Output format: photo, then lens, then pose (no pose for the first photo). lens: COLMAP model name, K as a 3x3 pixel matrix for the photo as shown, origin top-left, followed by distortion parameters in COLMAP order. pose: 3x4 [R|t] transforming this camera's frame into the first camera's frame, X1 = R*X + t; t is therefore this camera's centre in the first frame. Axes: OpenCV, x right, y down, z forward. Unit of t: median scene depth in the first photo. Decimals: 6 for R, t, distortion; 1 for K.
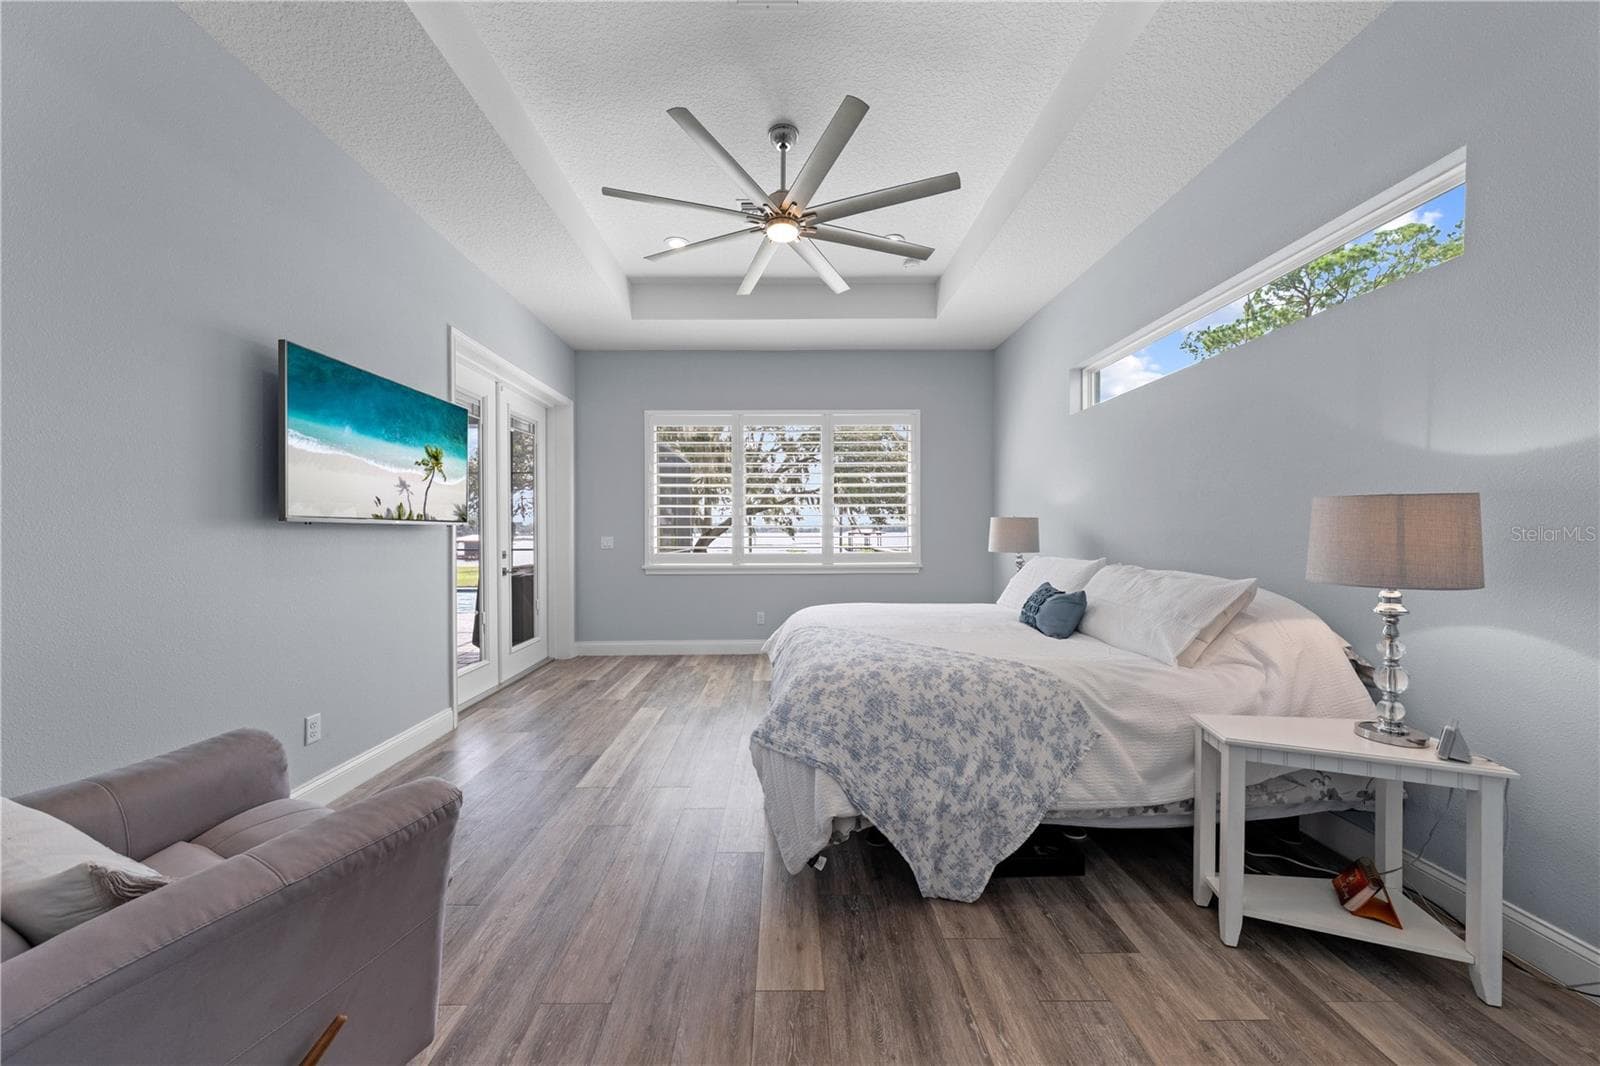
lens RADIAL K [[542.9, 0, 794.0], [0, 542.9, 531.1], [0, 0, 1]] dist [-0.002208, 0.000099]
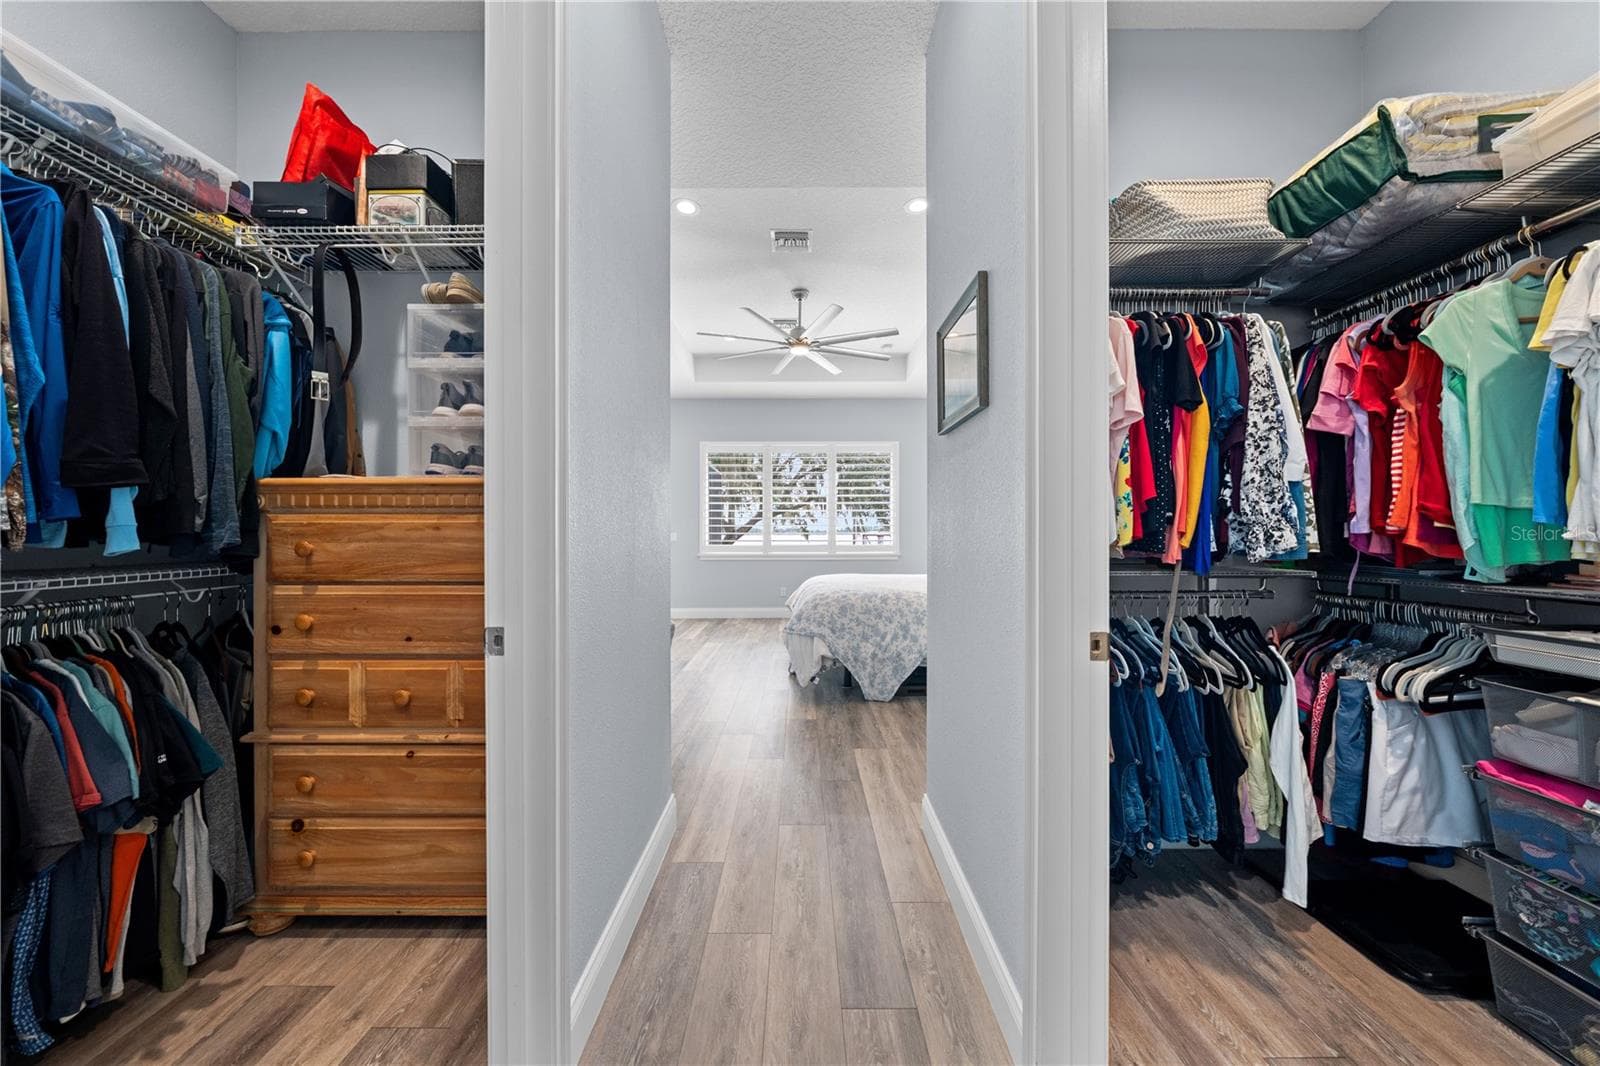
lens RADIAL K [[542.9, 0, 800.6], [0, 542.9, 533.7], [0, 0, 1]] dist [-0.002208, 0.000099]
pose [[0.999845, 0.002525, -0.017443, 0.020534], [-0.002555, 0.999995, -0.001706, 0.035849], [0.017439, 0.001750, 0.999846, -1.028378]]
